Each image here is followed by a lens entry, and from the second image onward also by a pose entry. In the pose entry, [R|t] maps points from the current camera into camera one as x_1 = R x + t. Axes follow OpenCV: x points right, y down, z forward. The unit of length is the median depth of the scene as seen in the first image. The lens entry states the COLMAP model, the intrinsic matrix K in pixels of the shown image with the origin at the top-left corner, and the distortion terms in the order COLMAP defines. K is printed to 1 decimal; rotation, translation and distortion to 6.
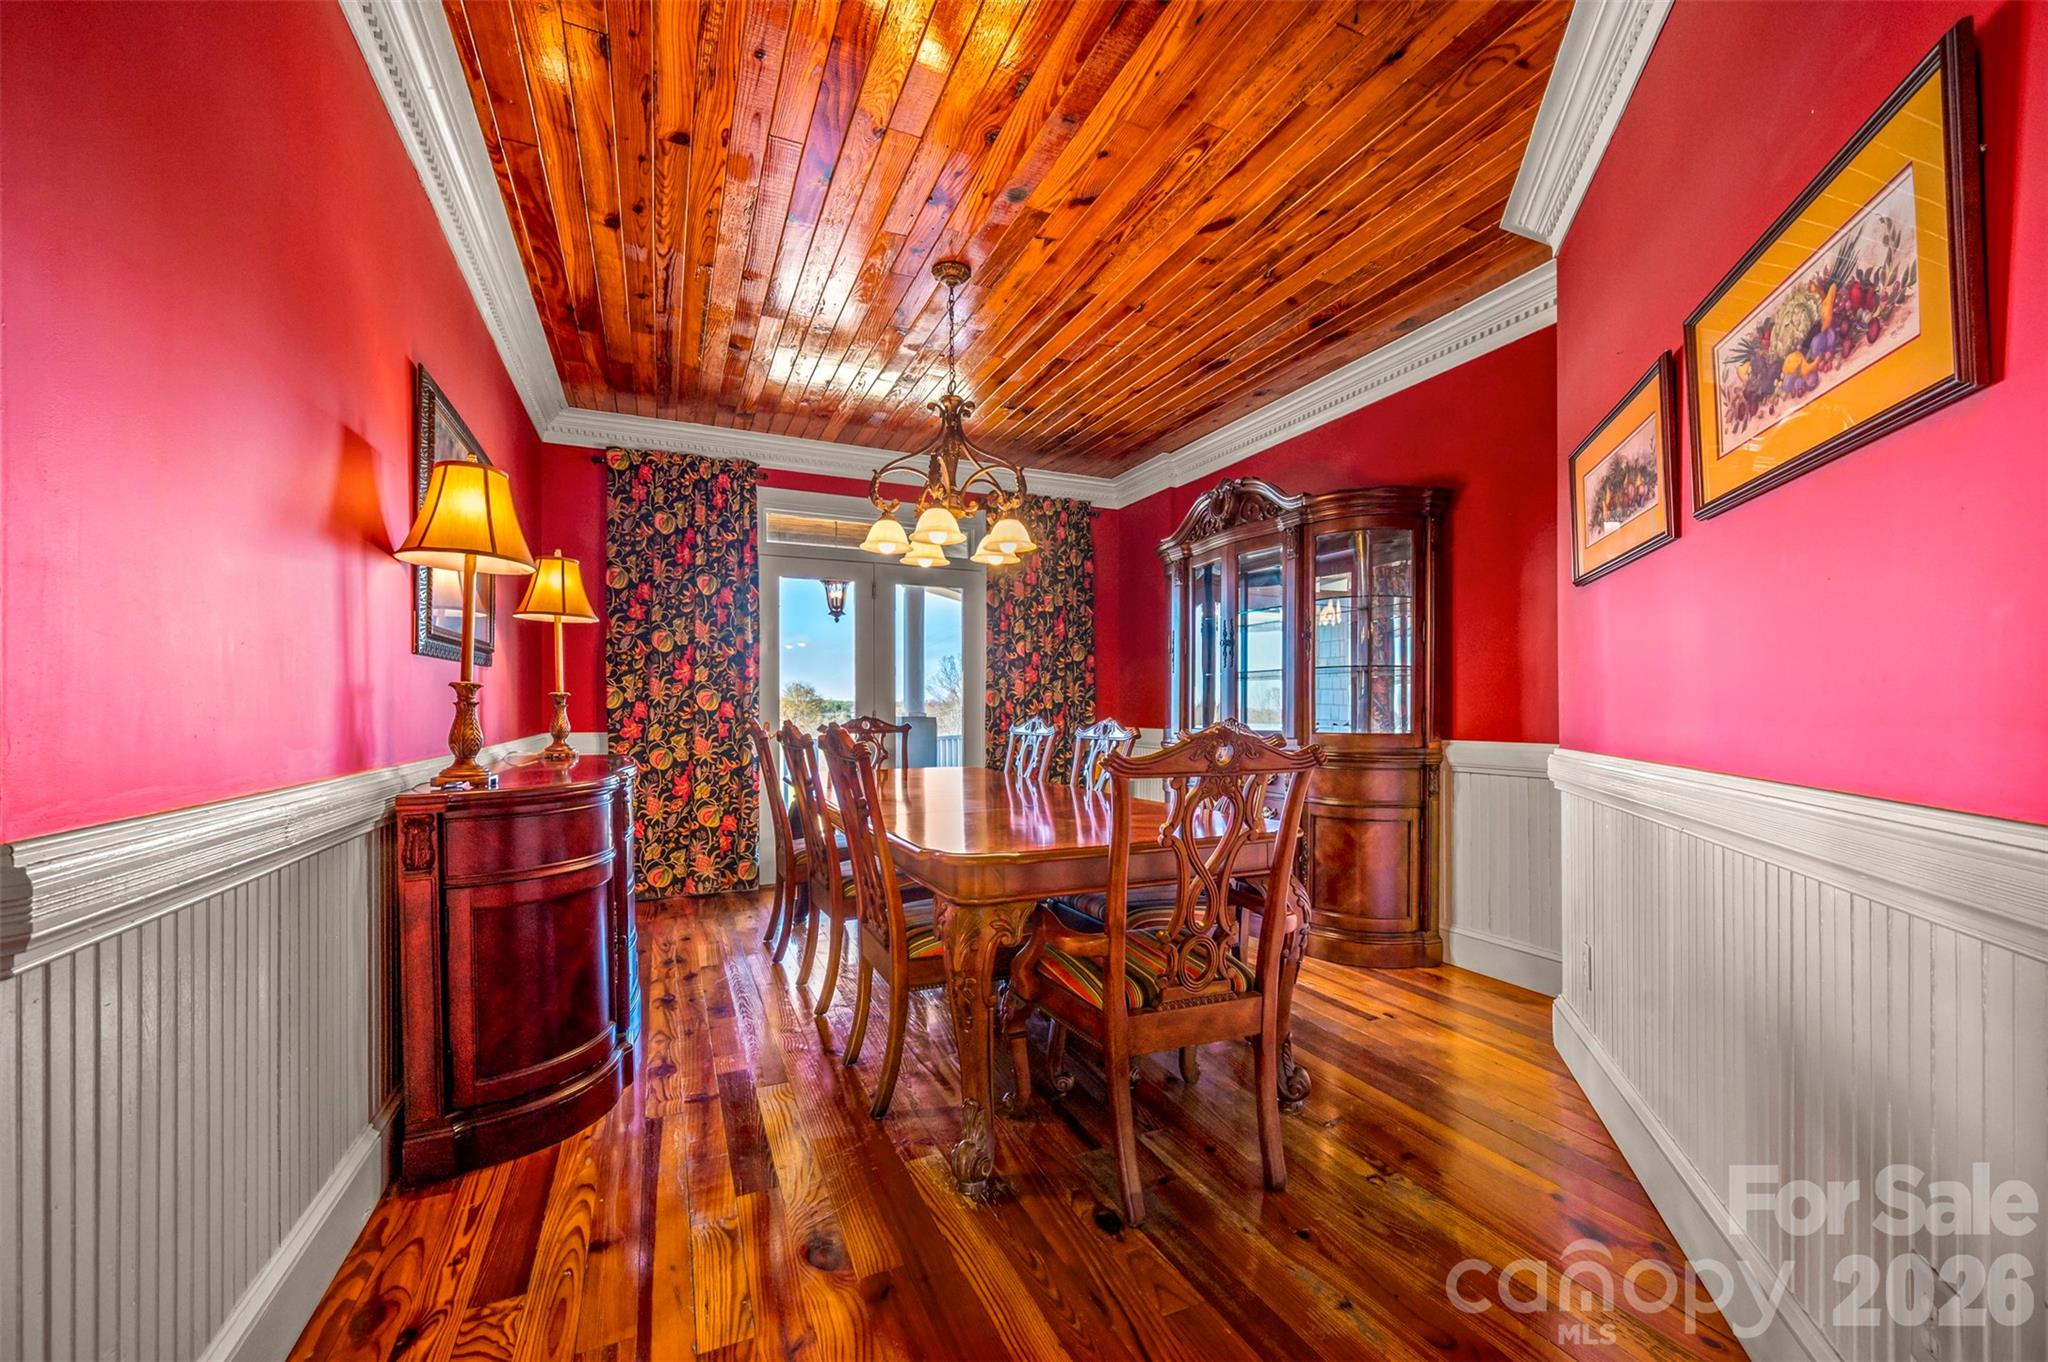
lens RADIAL K [[821.9, 0, 1024.7], [0, 821.9, 702.7], [0, 0, 1]] dist [0.002466, 0.000192]
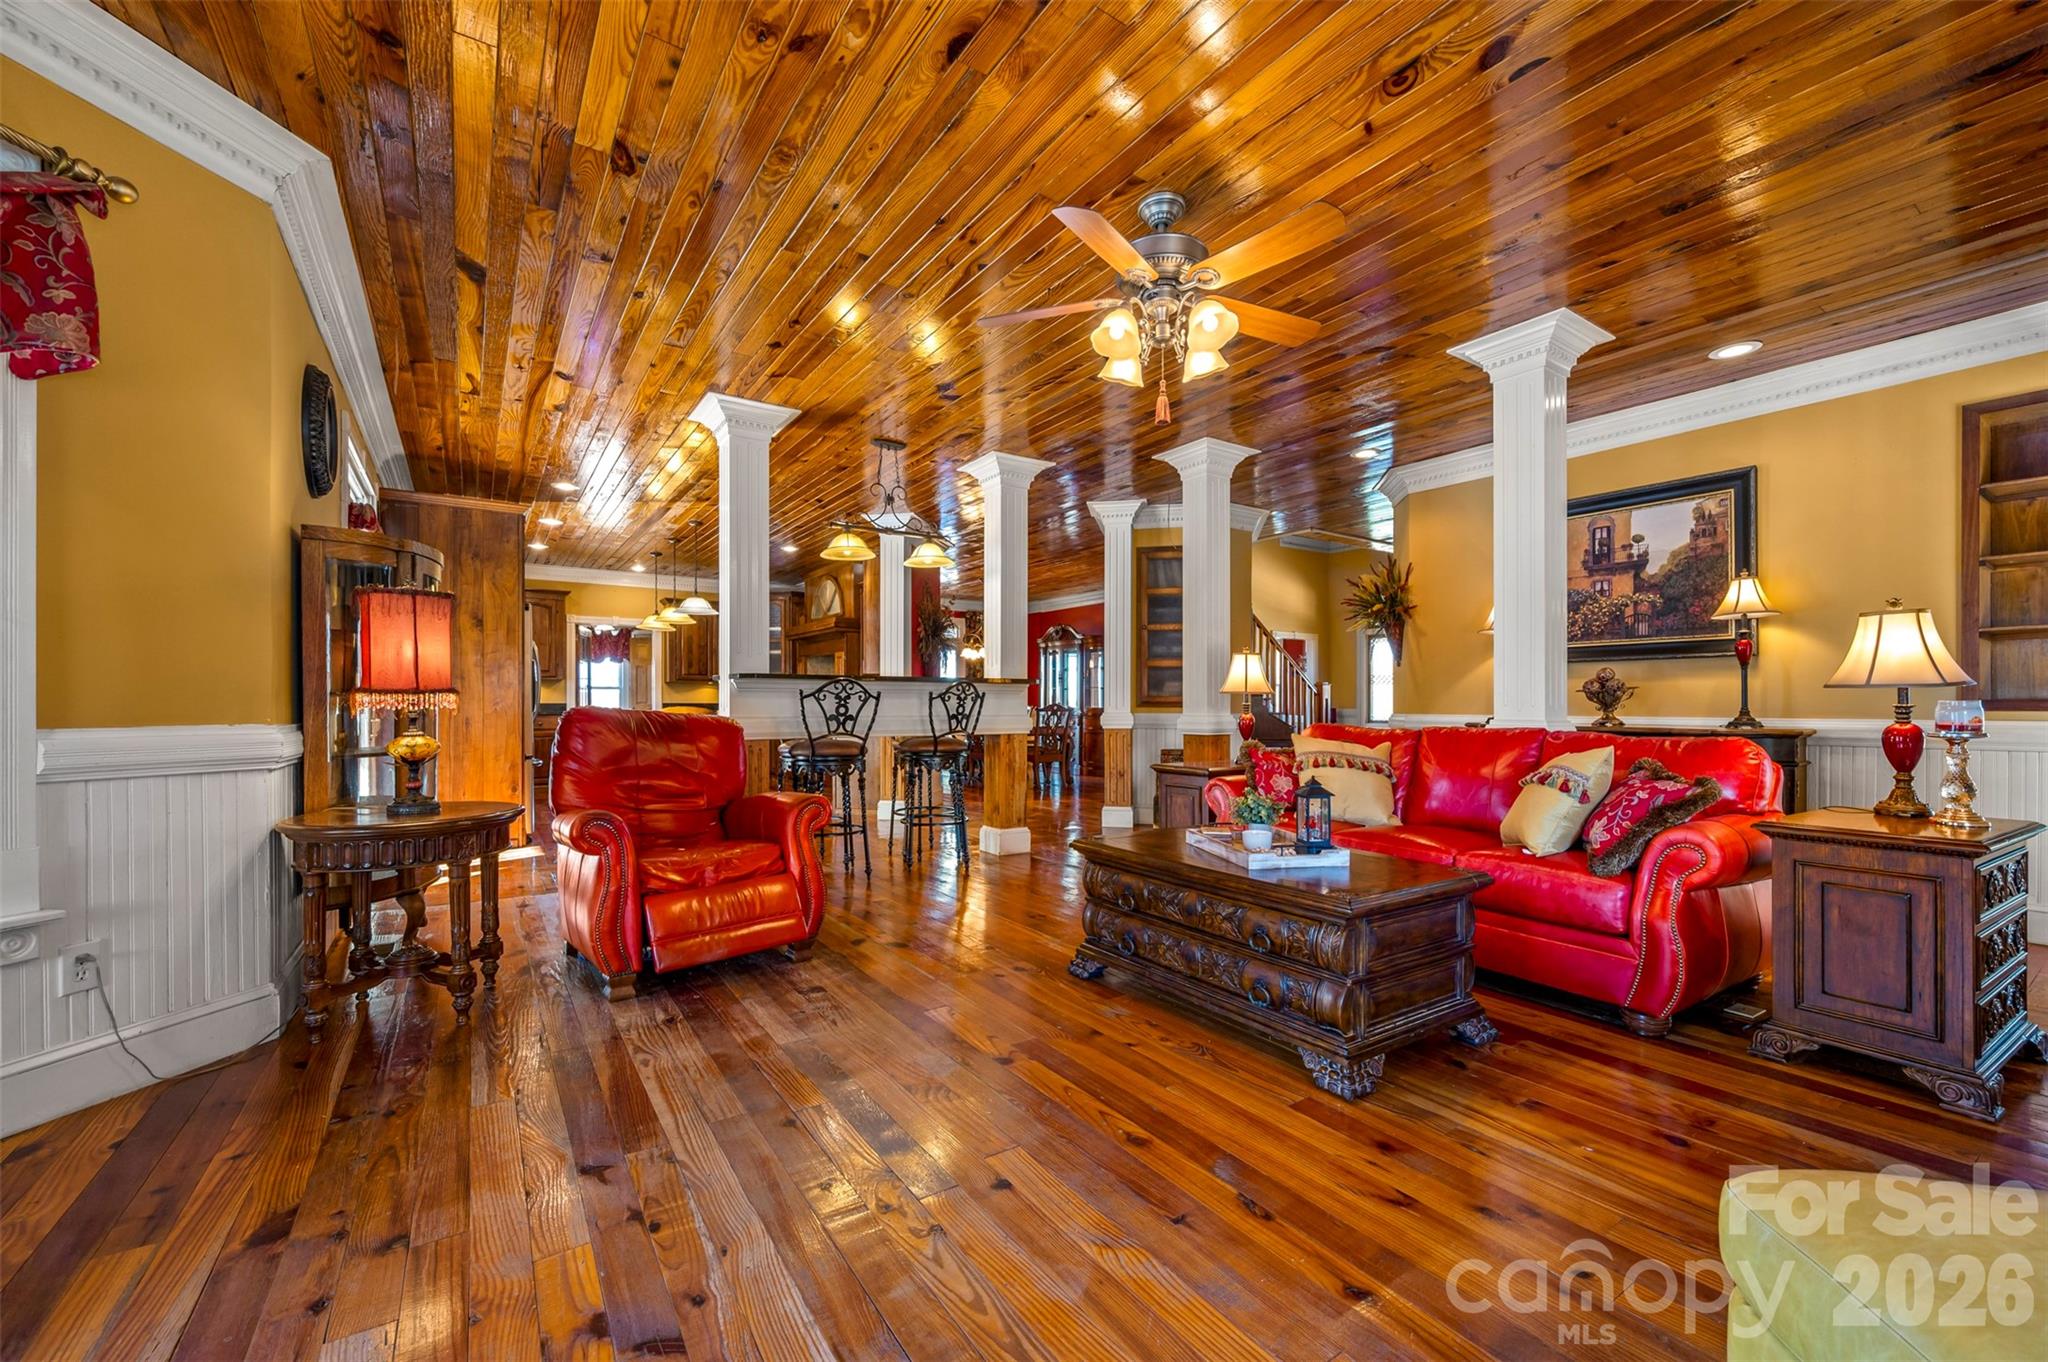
lens RADIAL K [[821.9, 0, 1020.8], [0, 821.9, 688.1], [0, 0, 1]] dist [0.002466, 0.000192]
pose [[0.984159, -0.004065, 0.177241, -0.379889], [0.002240, 0.999942, 0.010500, -0.062527], [-0.177273, -0.009937, 0.984112, -1.714209]]
